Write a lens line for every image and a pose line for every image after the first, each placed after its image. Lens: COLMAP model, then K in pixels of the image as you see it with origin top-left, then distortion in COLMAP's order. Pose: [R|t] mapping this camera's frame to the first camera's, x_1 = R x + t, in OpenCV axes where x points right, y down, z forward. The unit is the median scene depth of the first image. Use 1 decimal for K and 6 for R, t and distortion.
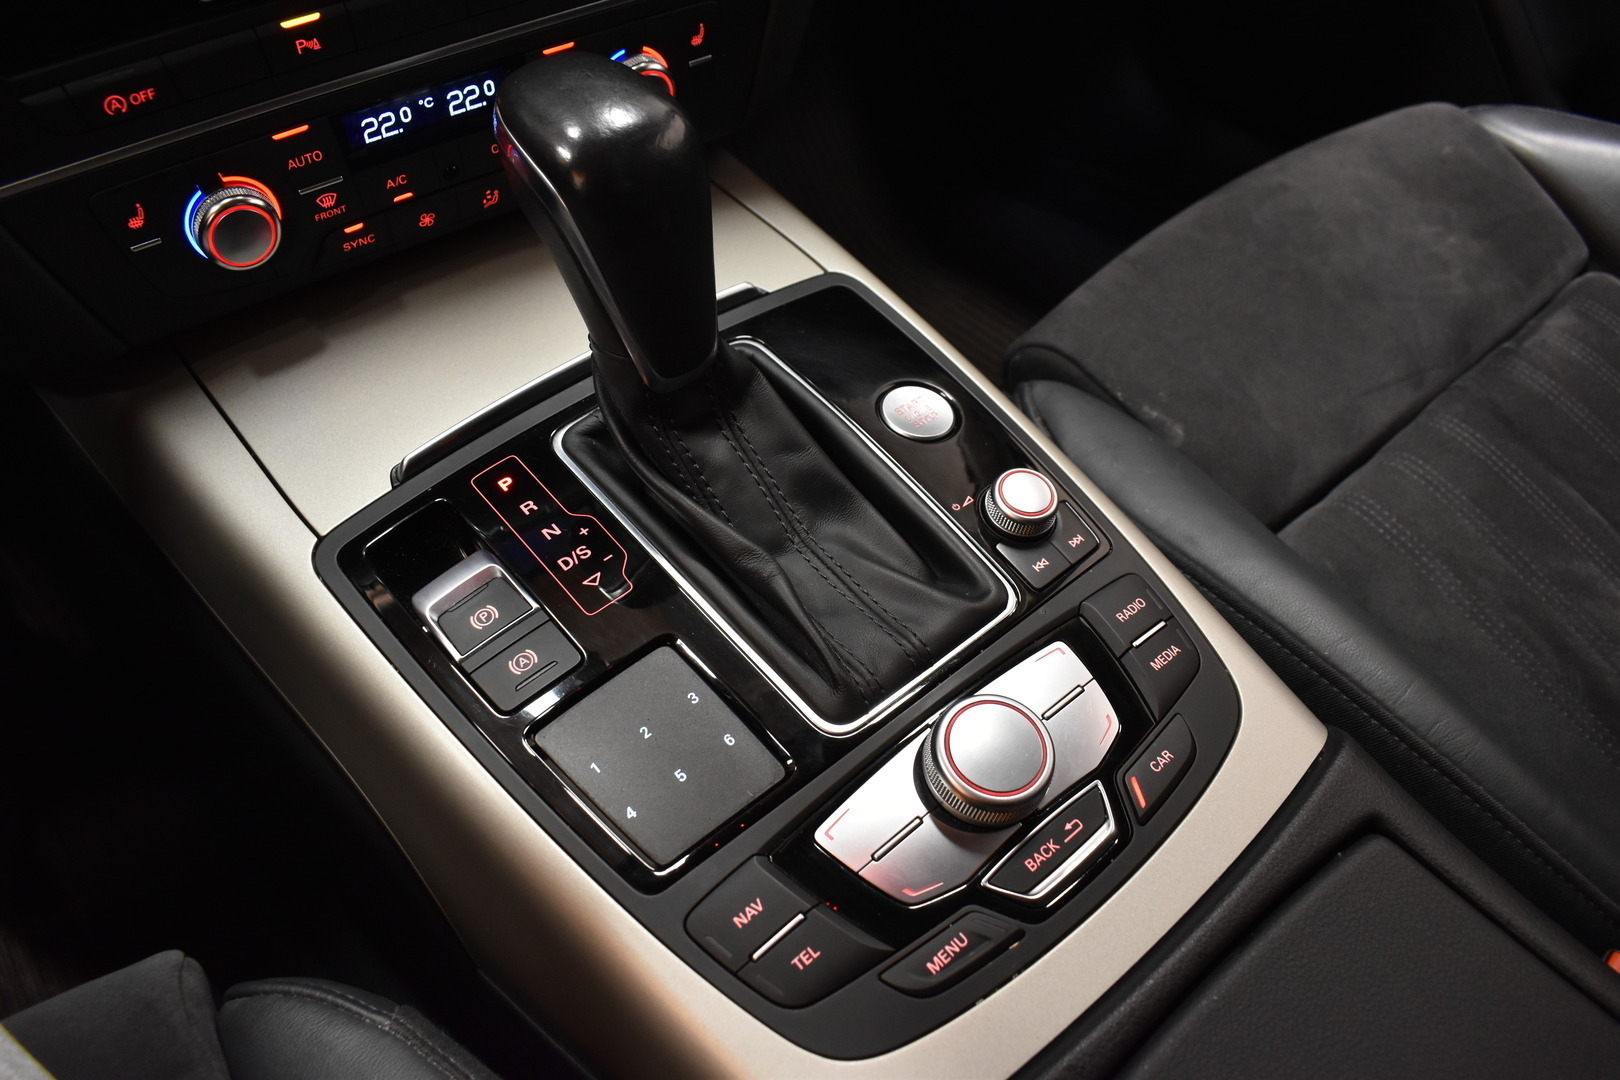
lens RADIAL K [[1240.9, 0, 810.0], [0, 1240.9, 540.0], [0, 0, 1]] dist [-0.095108, 0.003405]
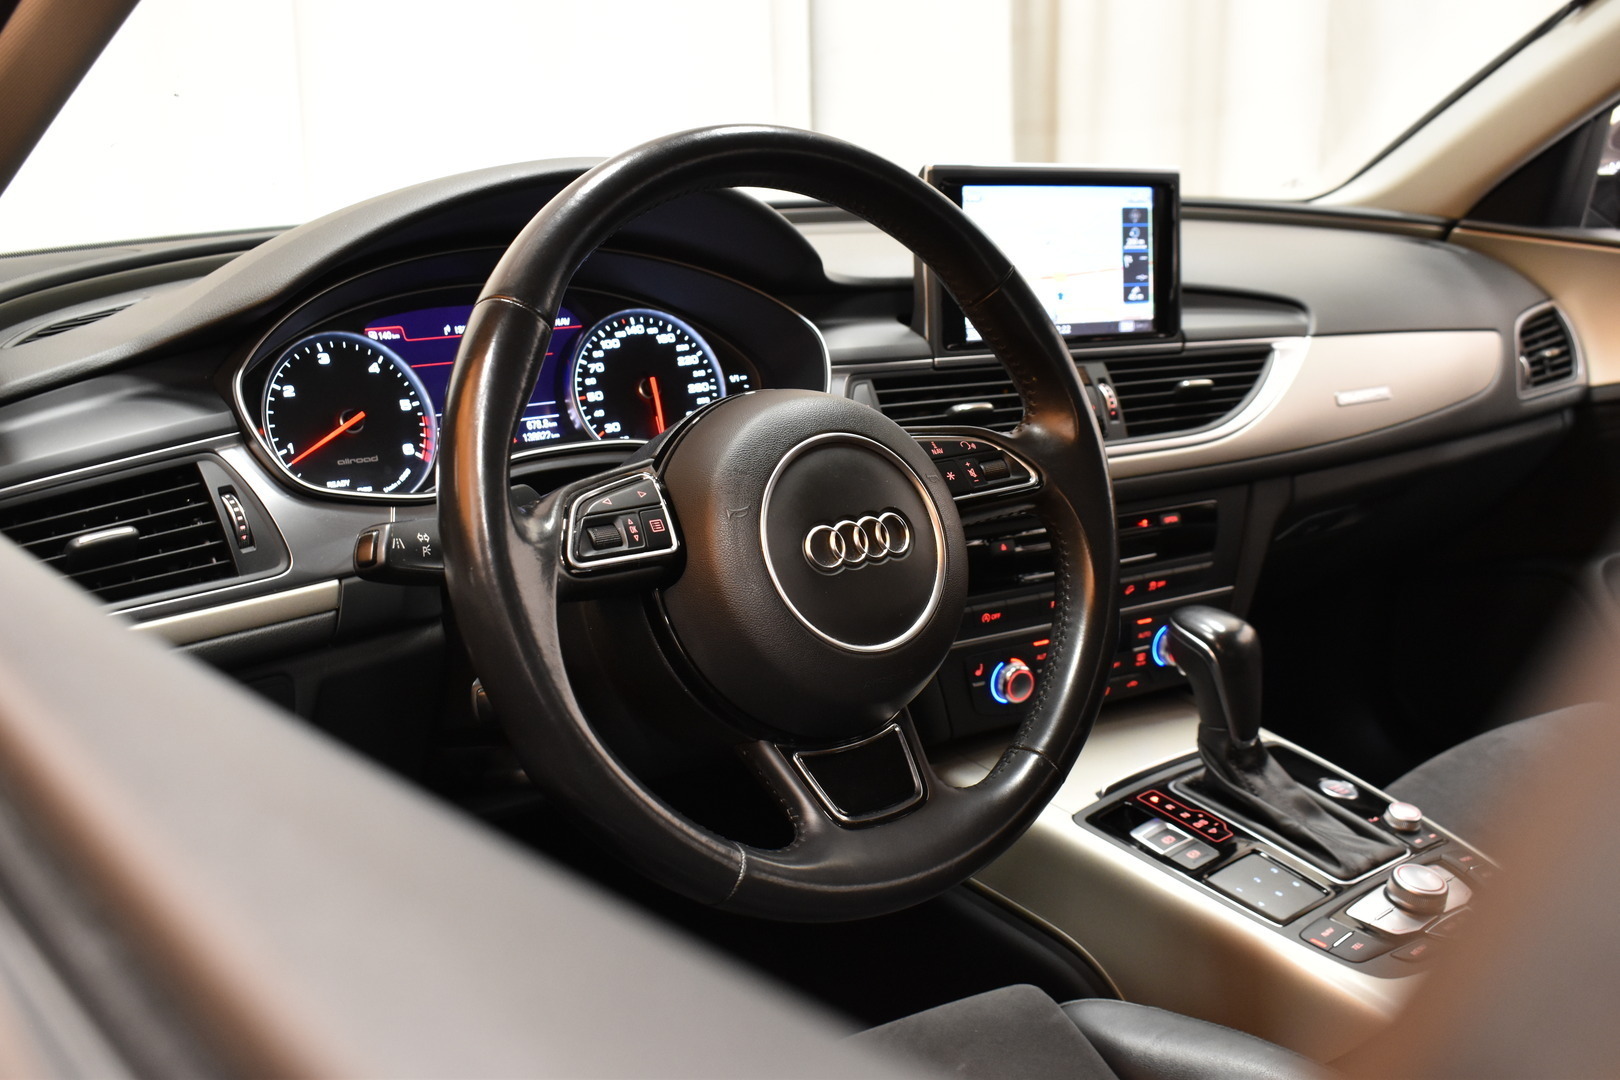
lens RADIAL K [[1604.5, 0, 810.0], [0, 1604.5, 540.0], [0, 0, 1]] dist [-0.081979, -0.017698]
pose [[0.998819, 0.025996, -0.041053, -0.743205], [-0.044055, 0.840917, -0.539368, 1.081096], [0.020501, 0.540539, 0.841069, -1.527735]]
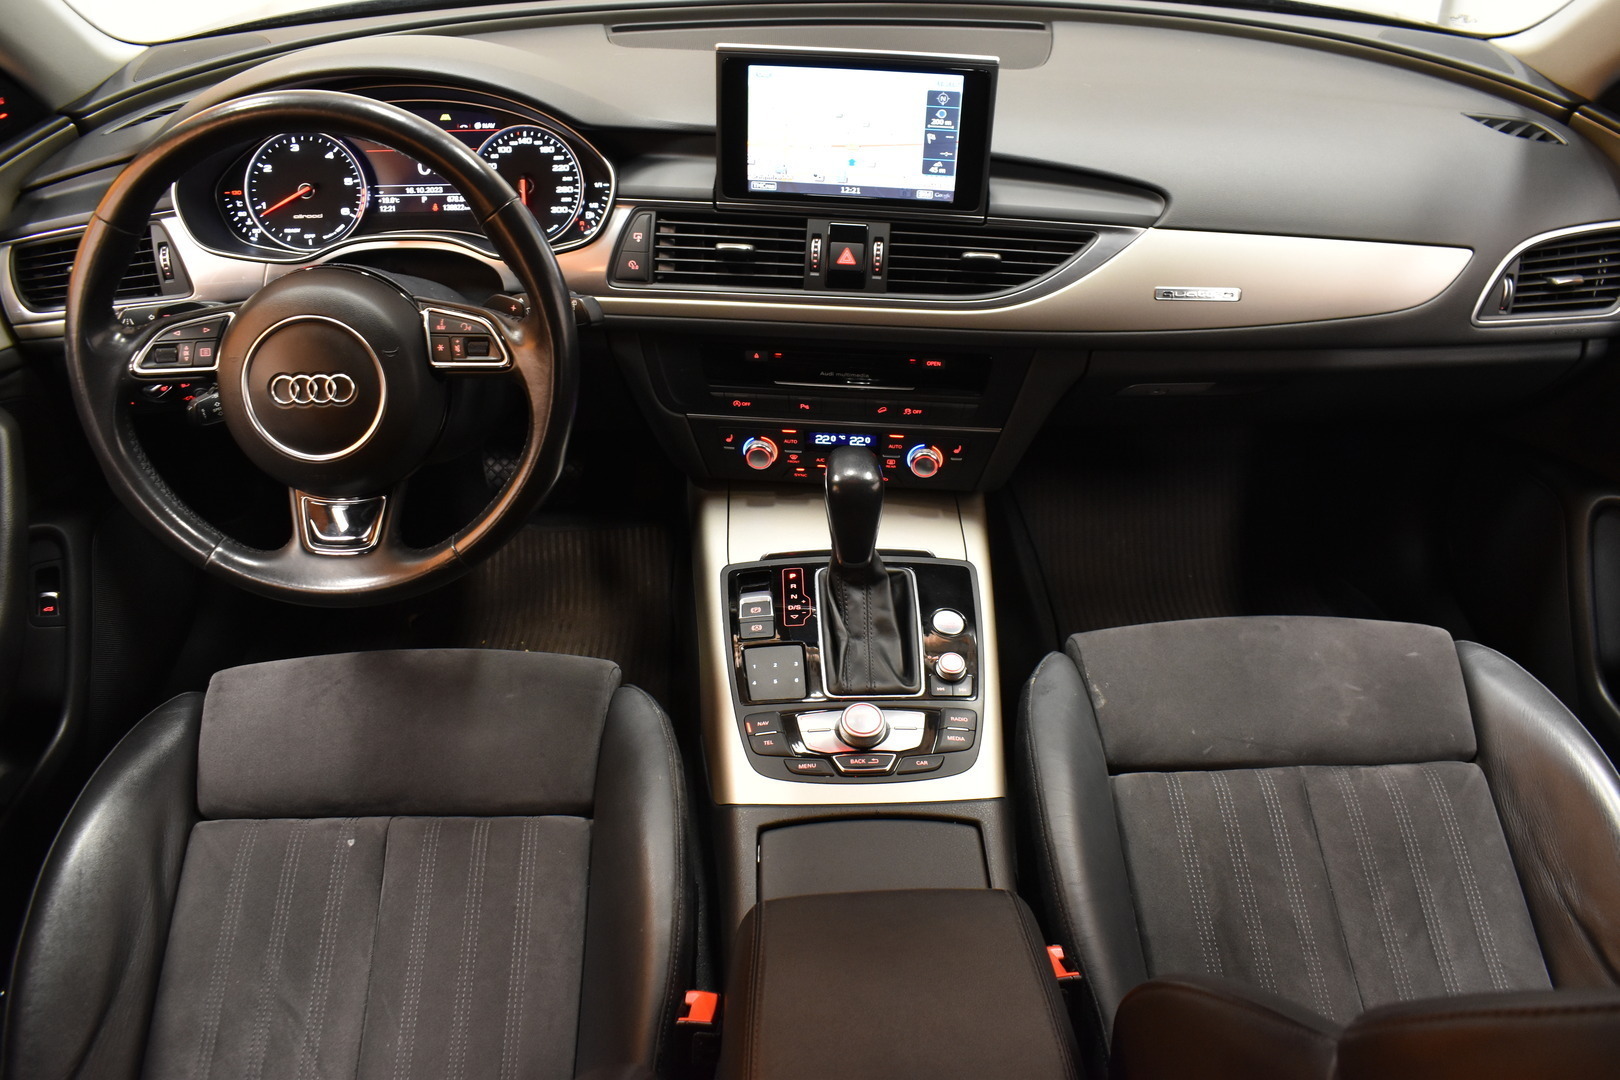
lens RADIAL K [[1240.9, 0, 810.0], [0, 1240.9, 540.0], [0, 0, 1]] dist [-0.095108, 0.003405]
pose [[0.780754, 0.388923, -0.489042, 1.124201], [-0.468334, 0.882354, -0.045979, -0.007609], [0.413626, 0.264934, 0.871047, -1.432144]]
